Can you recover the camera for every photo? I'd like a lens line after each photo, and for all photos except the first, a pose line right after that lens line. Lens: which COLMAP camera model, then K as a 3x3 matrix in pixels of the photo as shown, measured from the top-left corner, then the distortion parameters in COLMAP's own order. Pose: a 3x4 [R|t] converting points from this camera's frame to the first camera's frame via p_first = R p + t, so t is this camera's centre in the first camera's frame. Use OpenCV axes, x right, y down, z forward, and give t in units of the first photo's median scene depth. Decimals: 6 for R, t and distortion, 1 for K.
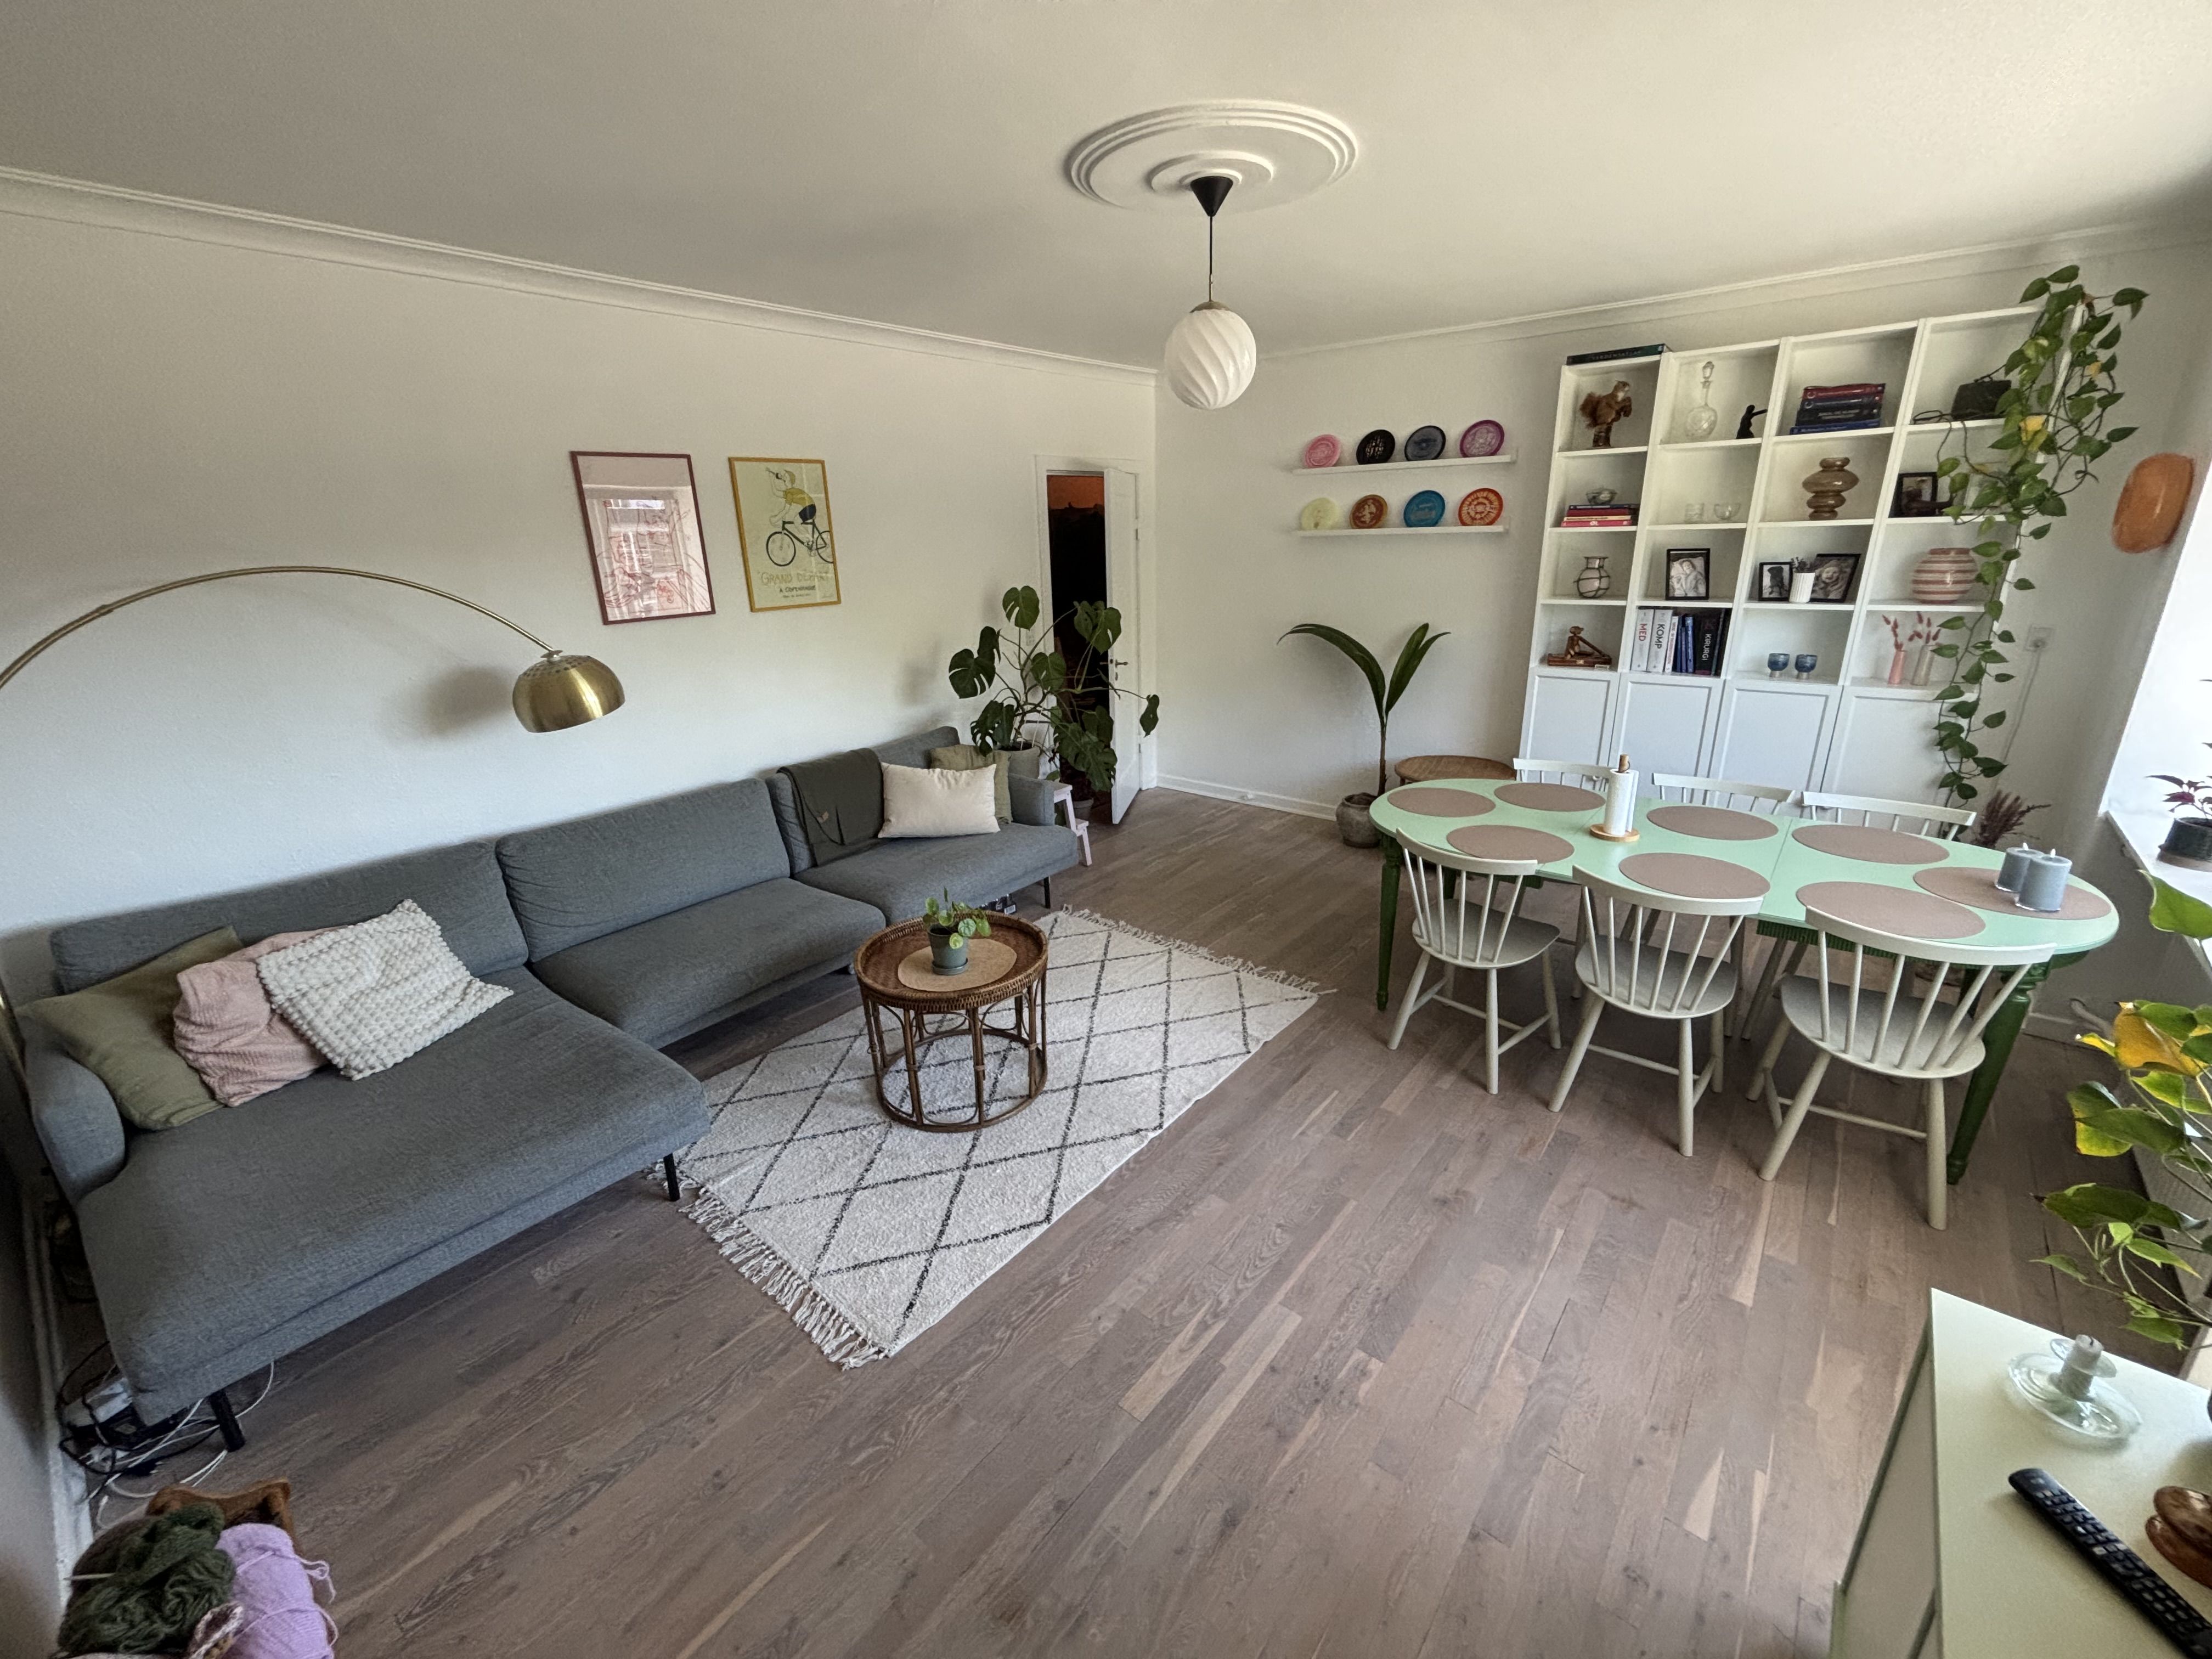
lens RADIAL K [[912.2, 0, 1110.4], [0, 912.2, 825.4], [0, 0, 1]] dist [-0.002765, -0.000080]
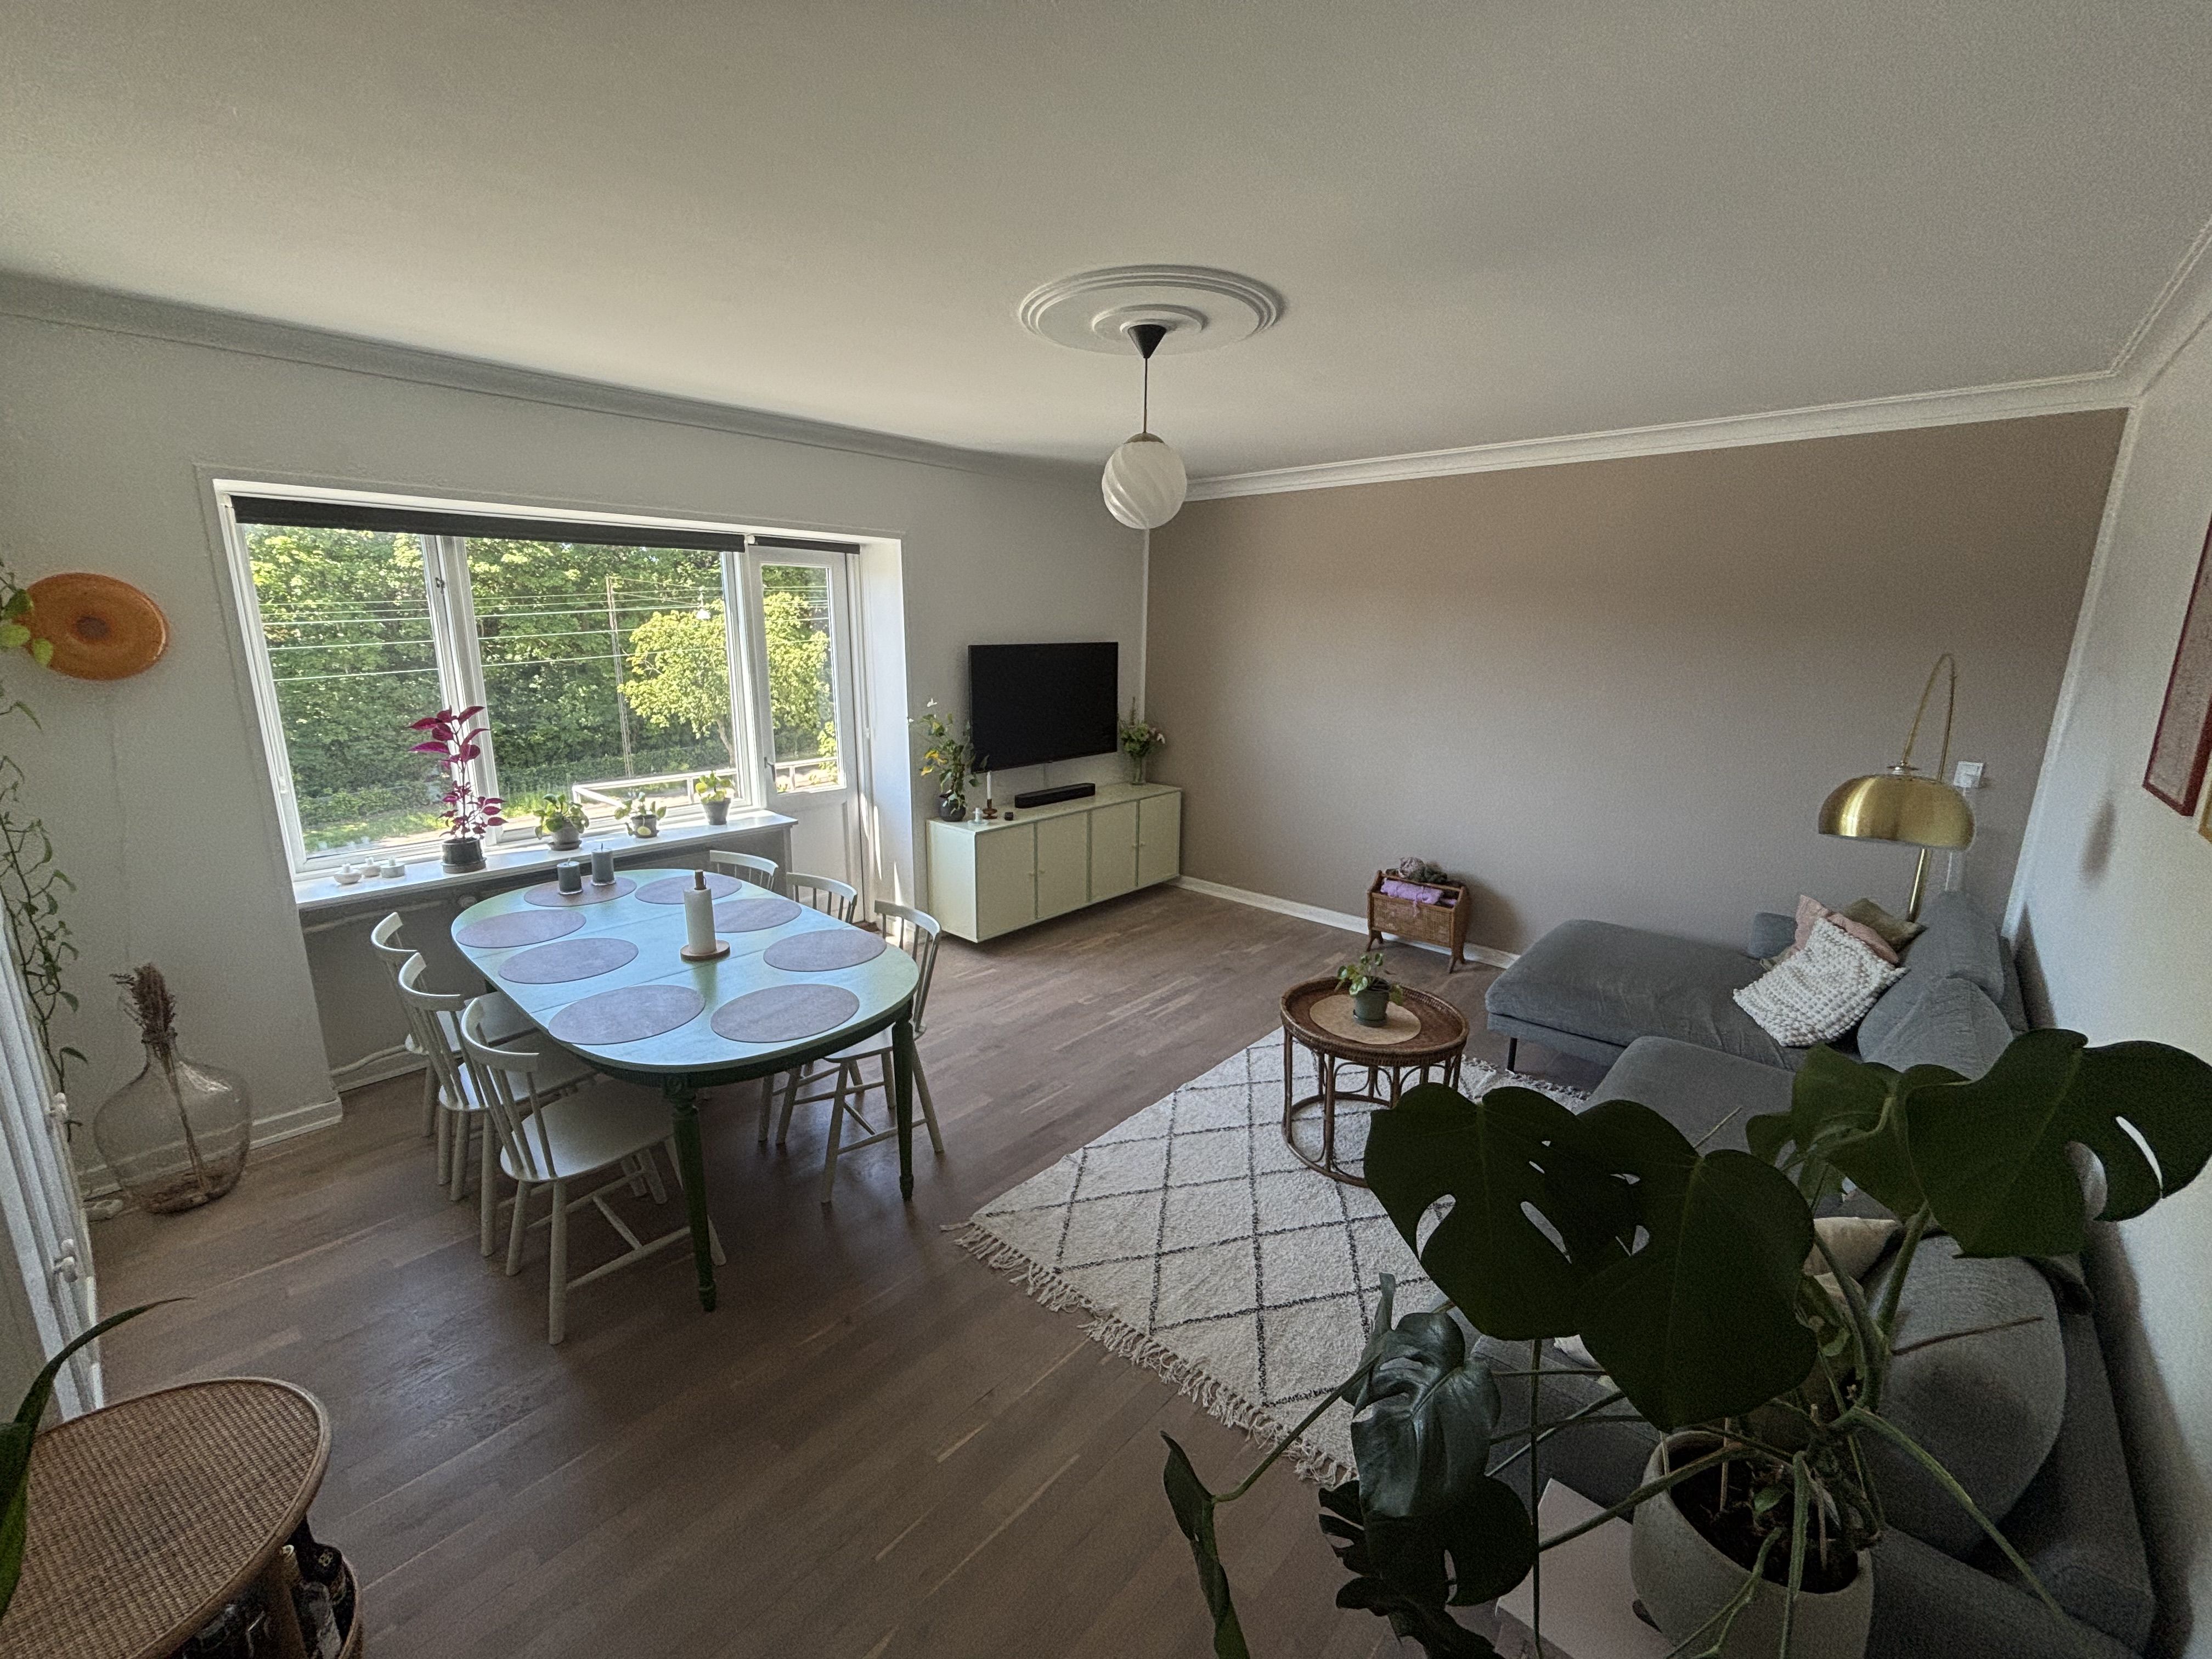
lens RADIAL K [[912.2, 0, 1093.2], [0, 912.2, 836.1], [0, 0, 1]] dist [-0.002765, -0.000080]
pose [[-0.998495, 0.002156, 0.054793, 0.089436], [0.030198, 0.855679, 0.516626, -0.564124], [-0.045772, 0.517503, -0.854456, 1.704249]]
